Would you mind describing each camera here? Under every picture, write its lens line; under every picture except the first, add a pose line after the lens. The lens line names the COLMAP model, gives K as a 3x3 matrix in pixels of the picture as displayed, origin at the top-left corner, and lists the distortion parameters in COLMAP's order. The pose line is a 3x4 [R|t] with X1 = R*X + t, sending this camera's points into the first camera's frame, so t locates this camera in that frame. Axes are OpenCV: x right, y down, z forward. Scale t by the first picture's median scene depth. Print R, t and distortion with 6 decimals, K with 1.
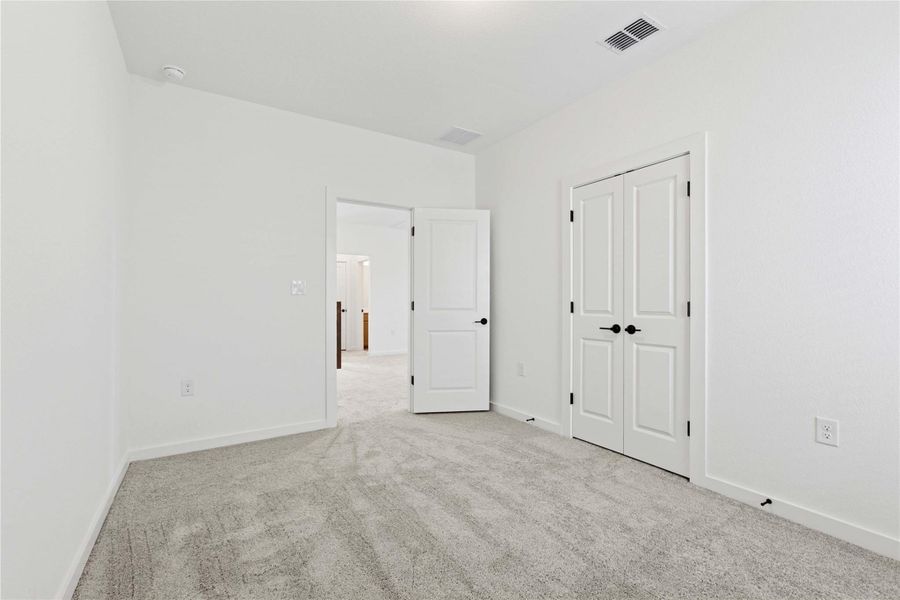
lens RADIAL K [[404.7, 0, 450.0], [0, 404.7, 300.0], [0, 0, 1]] dist [0.000896, 0.000272]
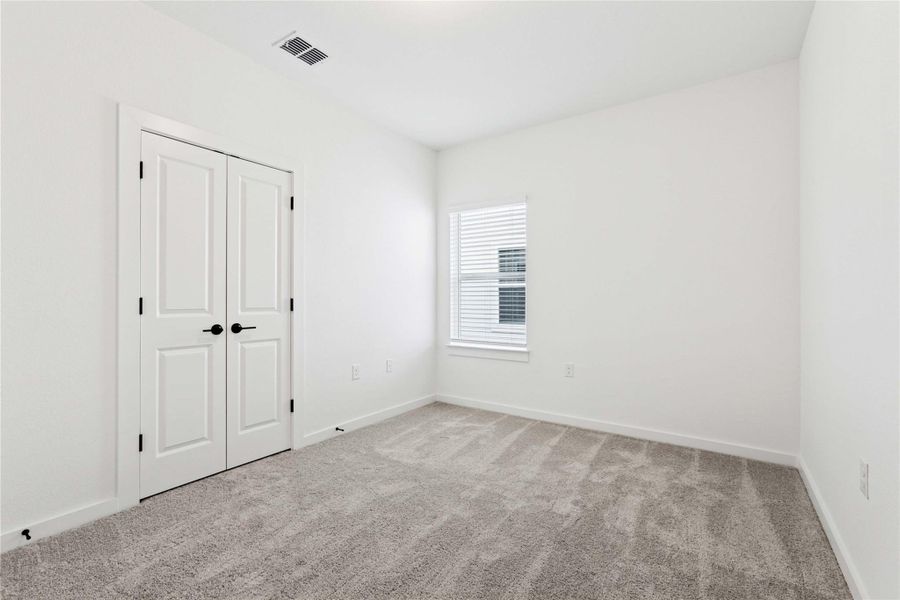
lens RADIAL K [[404.7, 0, 450.0], [0, 404.7, 300.0], [0, 0, 1]] dist [0.000896, 0.000272]
pose [[-0.399640, 0.005960, 0.916653, -0.605790], [-0.000731, 0.999976, -0.006821, 0.014481], [-0.916672, -0.003396, -0.399626, 0.939199]]
